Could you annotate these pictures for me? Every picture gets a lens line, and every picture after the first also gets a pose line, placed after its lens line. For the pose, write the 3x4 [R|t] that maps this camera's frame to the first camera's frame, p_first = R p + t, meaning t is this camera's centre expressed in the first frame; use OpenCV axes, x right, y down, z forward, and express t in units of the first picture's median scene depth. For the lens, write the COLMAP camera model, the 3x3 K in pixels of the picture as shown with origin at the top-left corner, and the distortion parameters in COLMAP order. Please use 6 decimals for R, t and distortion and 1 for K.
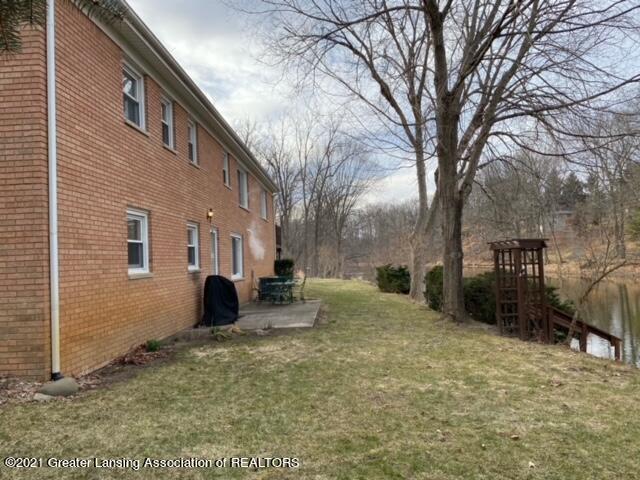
lens RADIAL K [[482.9, 0, 320.3], [0, 482.9, 240.0], [0, 0, 1]] dist [0.012563, -0.007971]
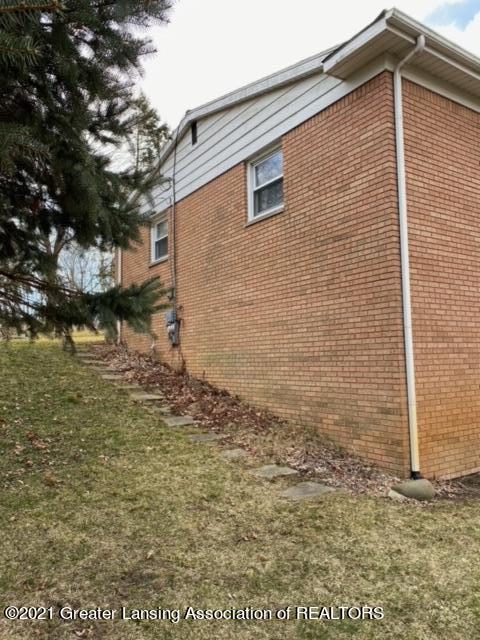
lens RADIAL K [[482.9, 0, 239.8], [0, 482.9, 320.9], [0, 0, 1]] dist [0.012563, -0.007971]
pose [[0.588637, -0.041868, -0.807312, 0.038662], [0.030305, 0.999099, -0.029718, -0.007130], [0.807829, -0.006972, 0.589375, 0.151432]]
